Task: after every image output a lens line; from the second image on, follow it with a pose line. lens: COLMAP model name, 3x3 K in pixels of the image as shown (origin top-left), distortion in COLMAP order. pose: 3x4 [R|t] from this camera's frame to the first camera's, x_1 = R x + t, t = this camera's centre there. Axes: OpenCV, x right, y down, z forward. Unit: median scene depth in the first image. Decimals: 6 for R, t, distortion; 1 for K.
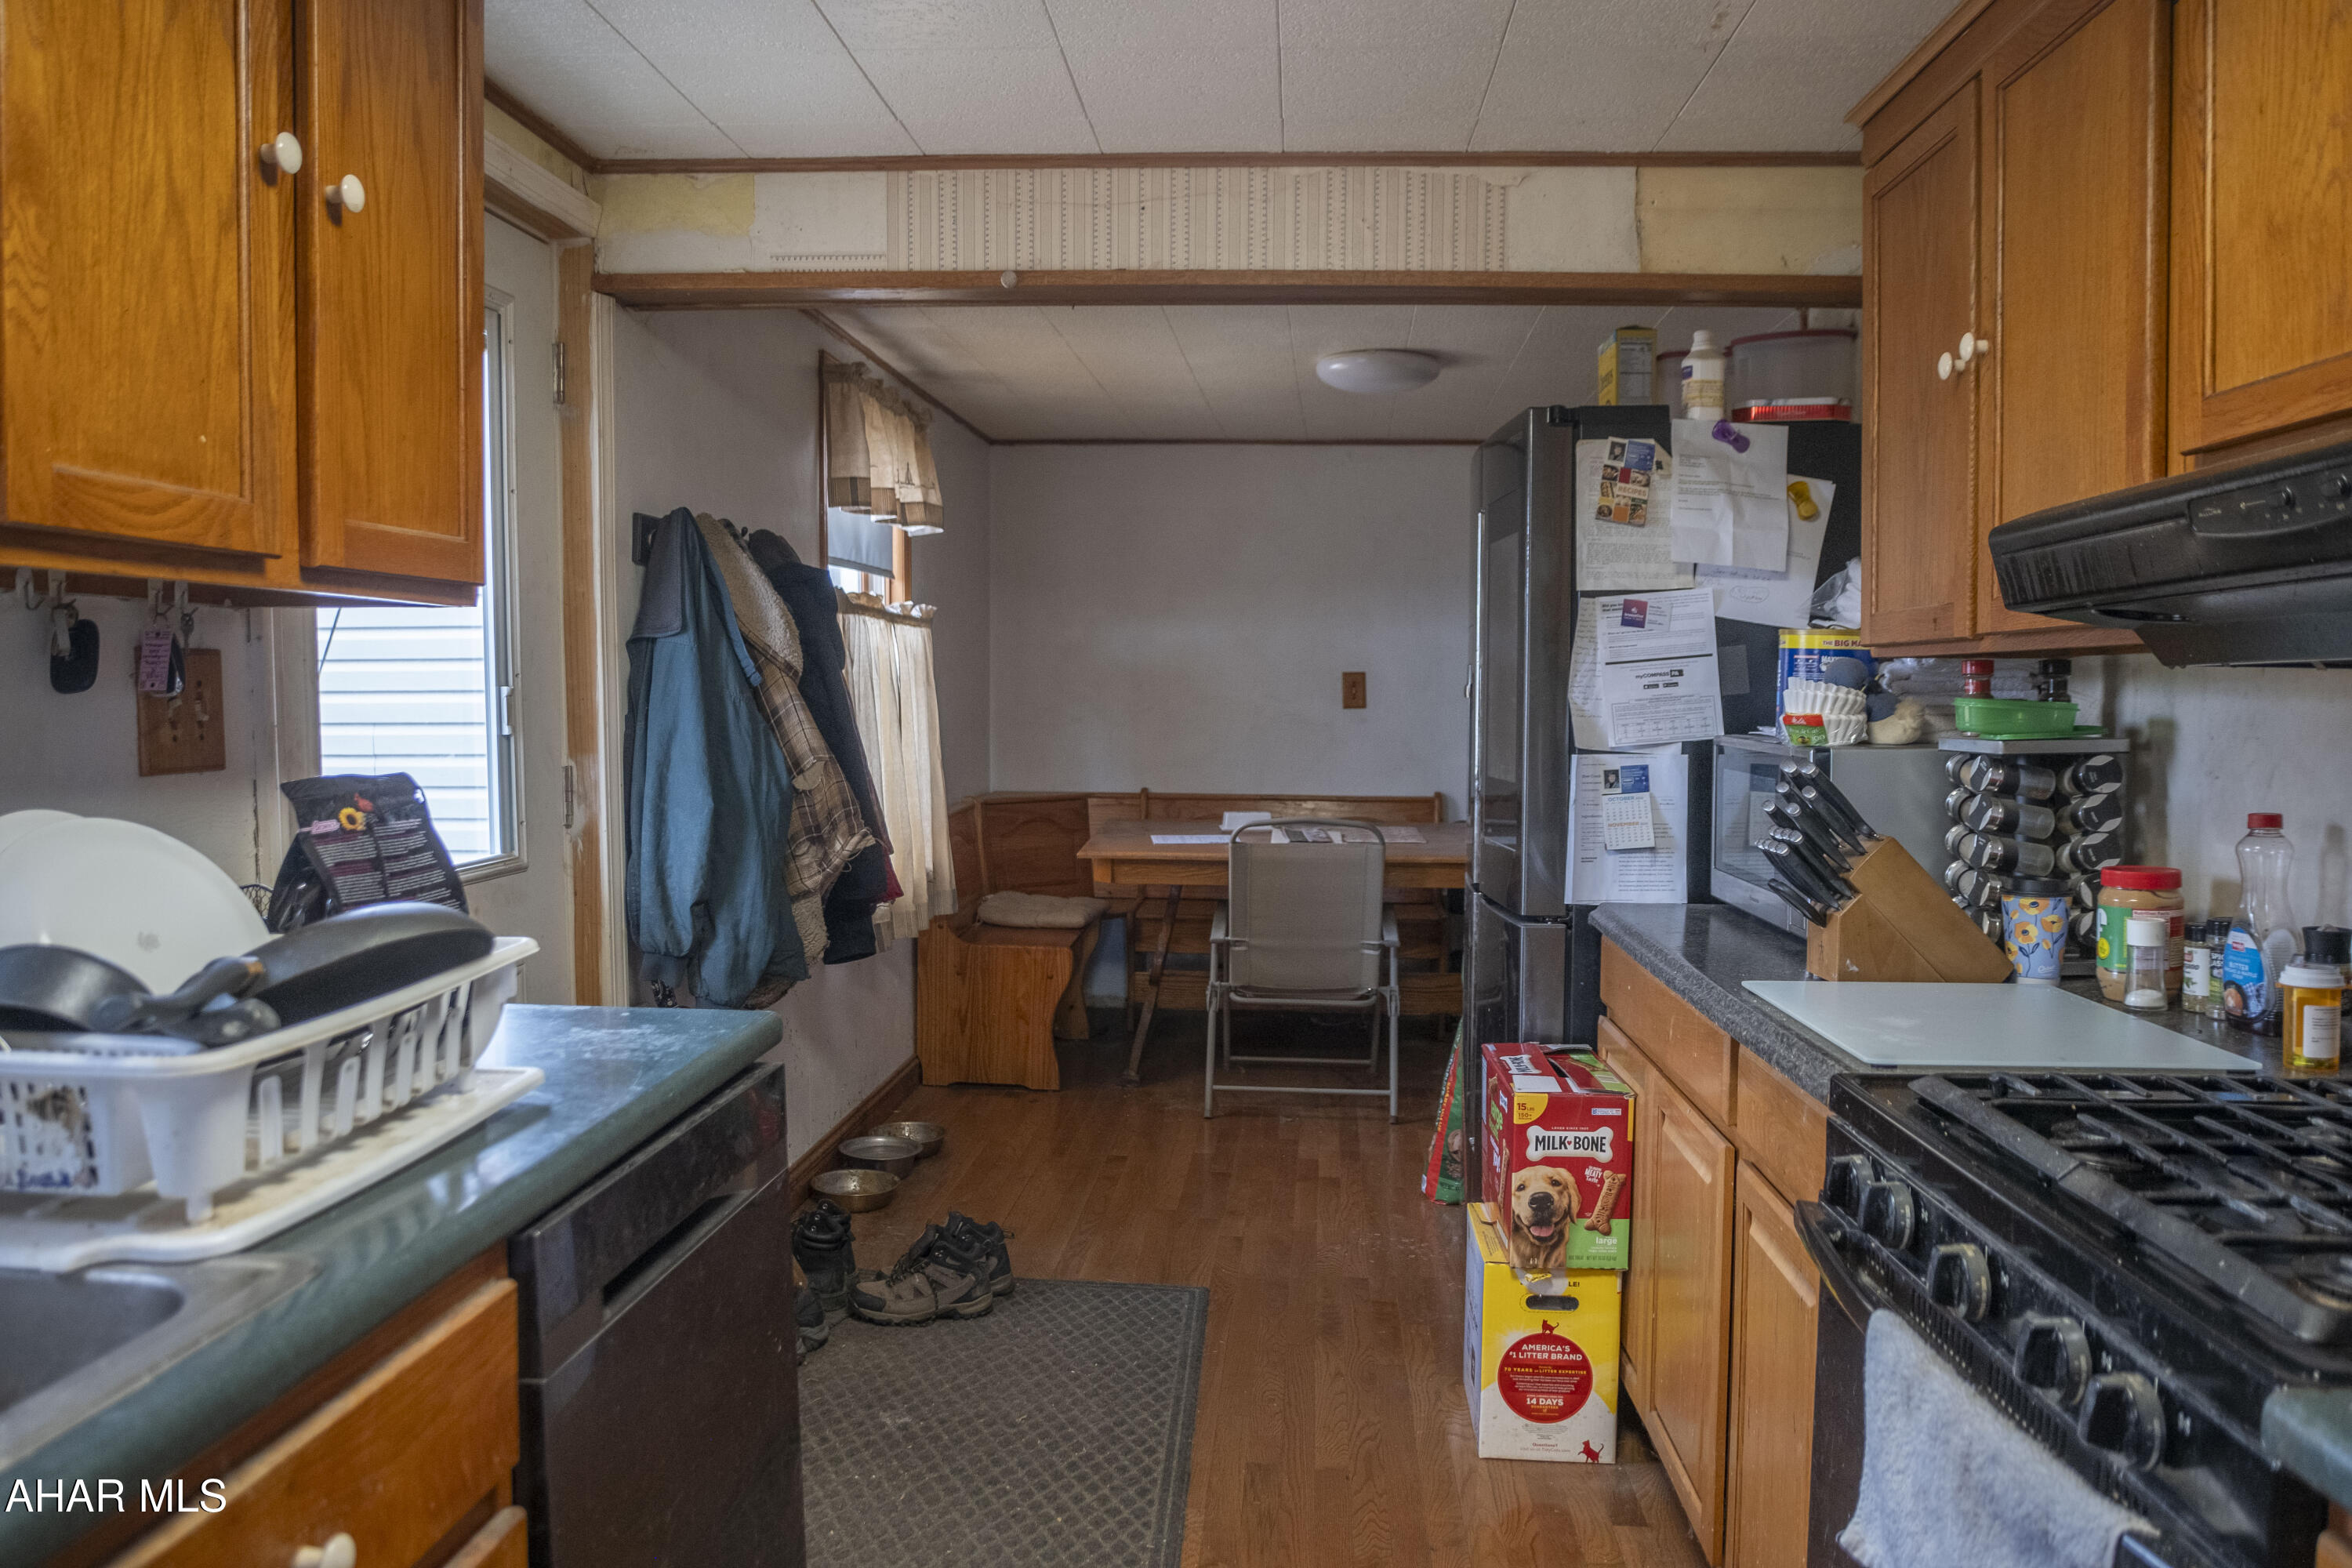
lens RADIAL K [[1788.6, 0, 1173.7], [0, 1788.6, 798.1], [0, 0, 1]] dist [-0.090607, 0.075409]
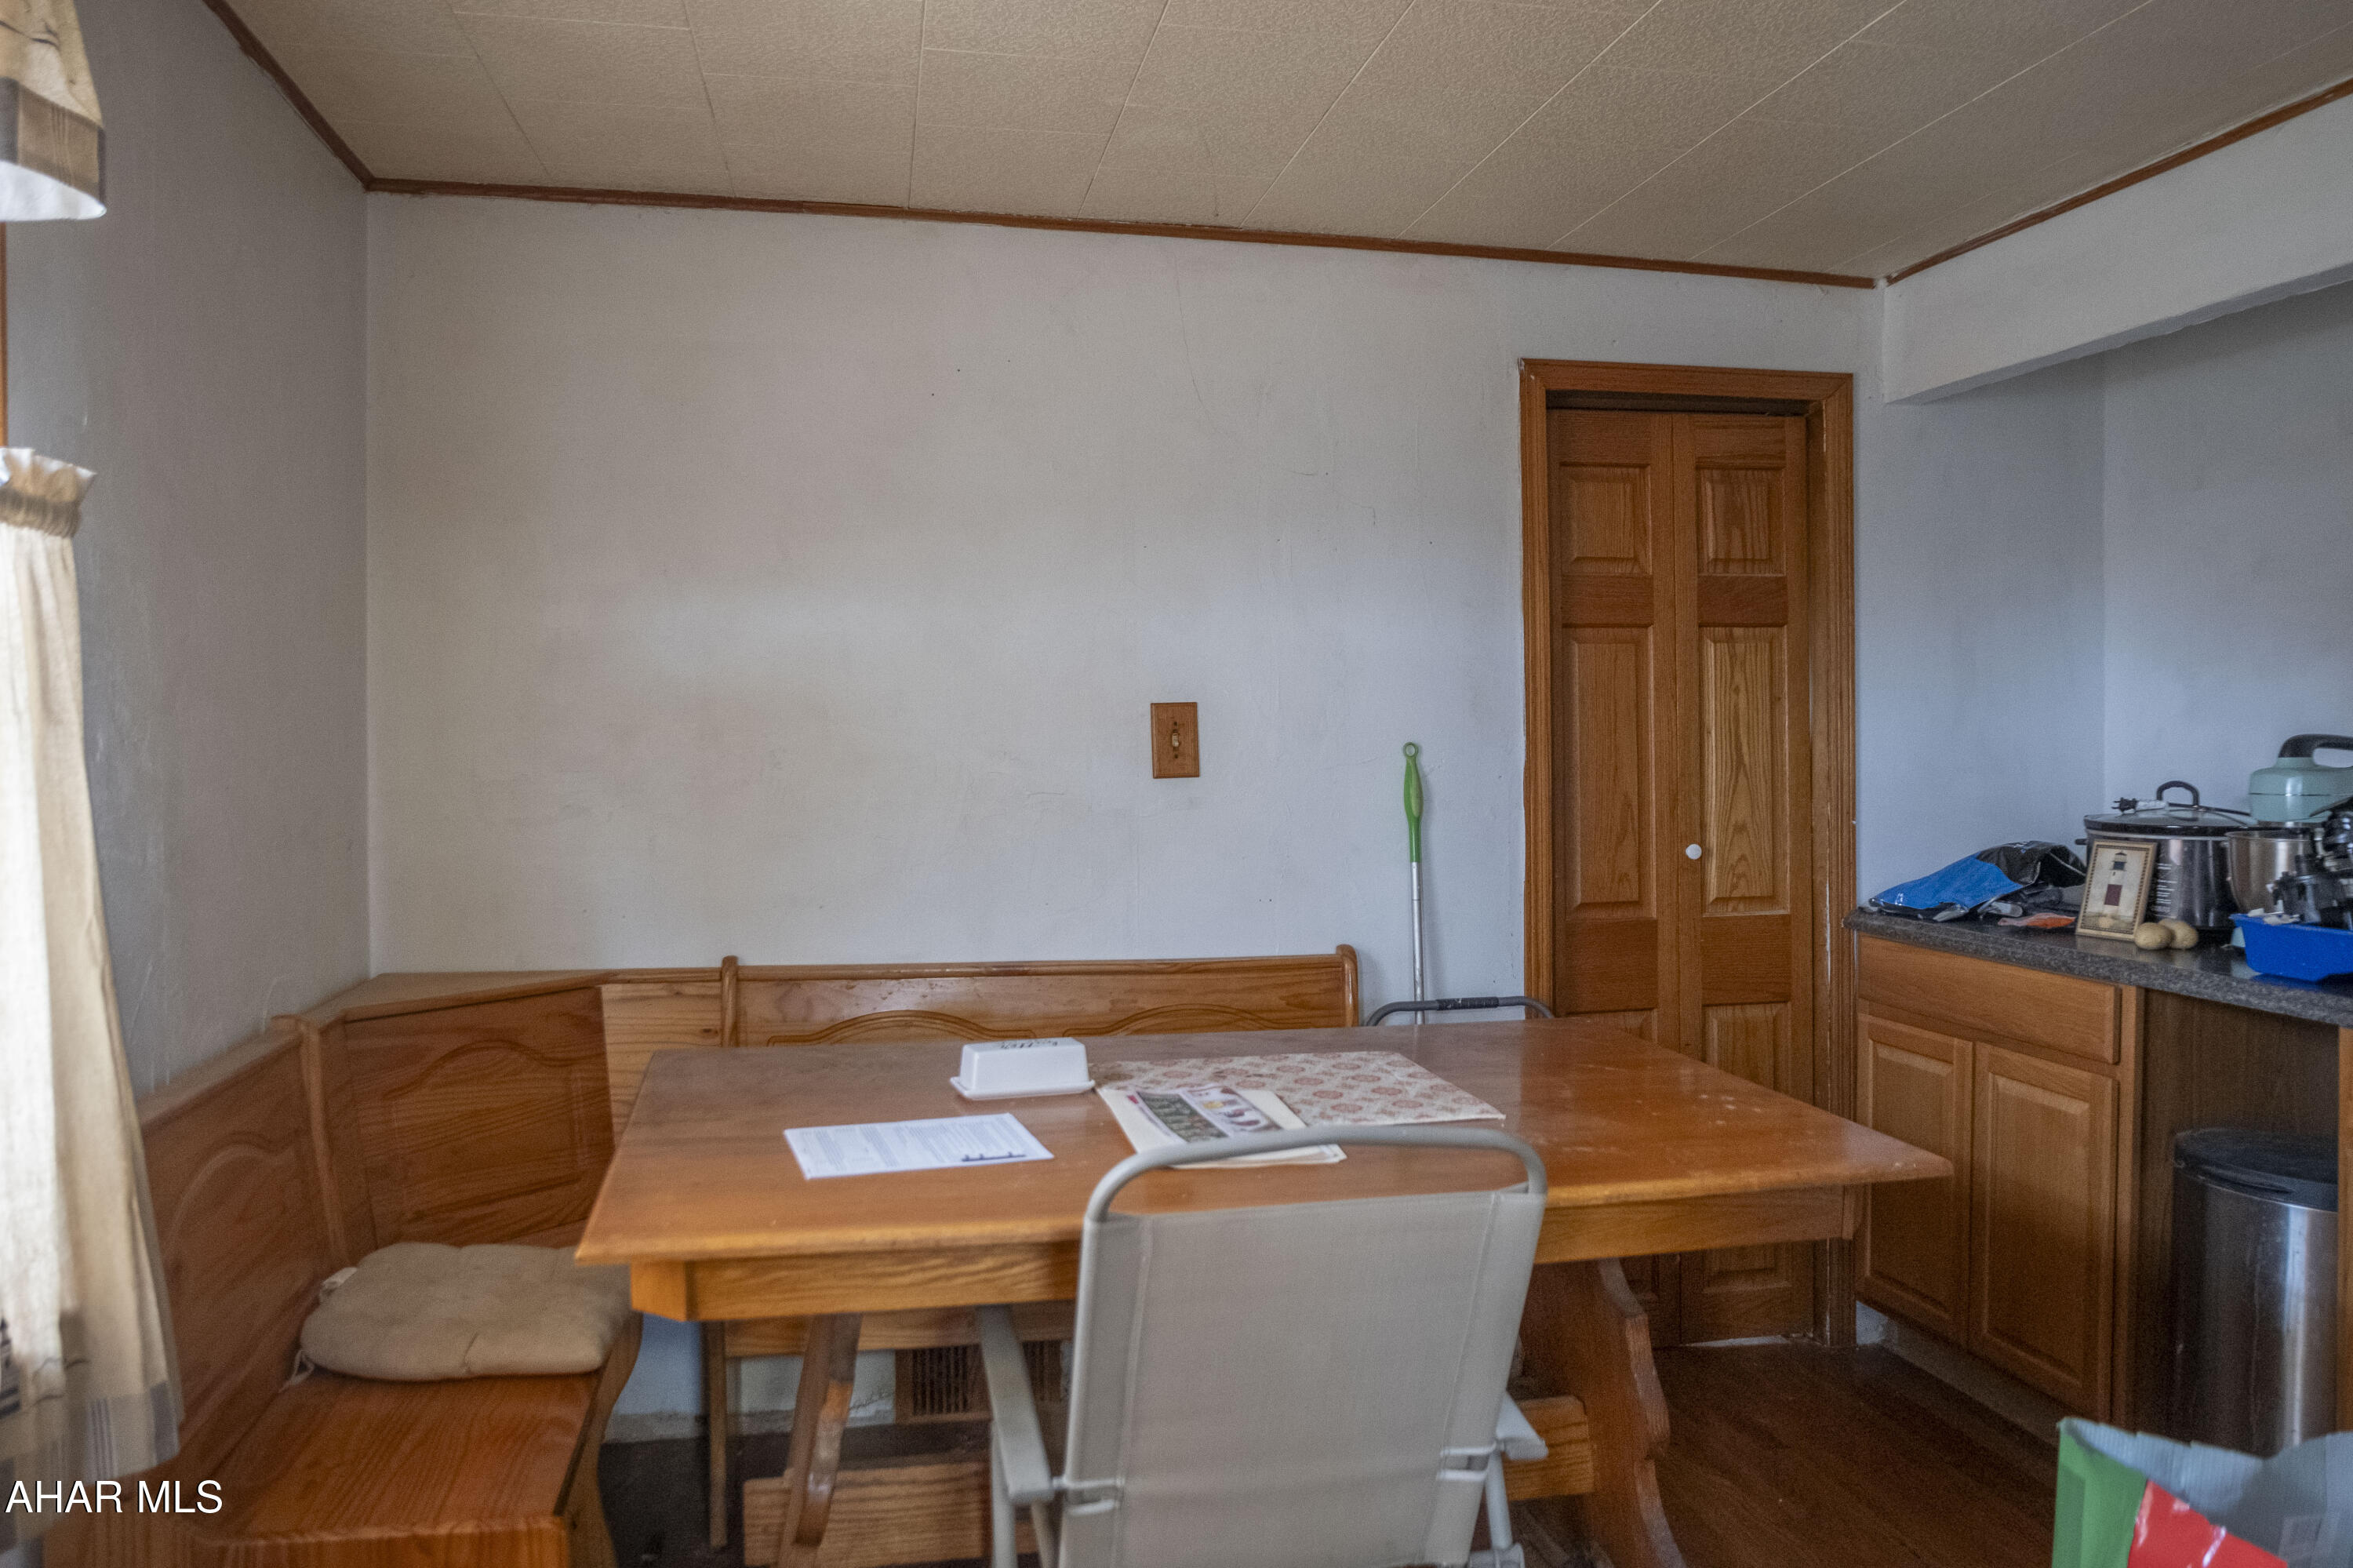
lens RADIAL K [[1789.5, 0, 1174.2], [0, 1789.5, 798.1], [0, 0, 1]] dist [-0.090607, 0.075409]
pose [[0.965222, -0.013506, 0.261083, -0.025001], [0.023921, 0.999038, -0.036757, -0.027022], [-0.260336, 0.041725, 0.964616, 0.535932]]
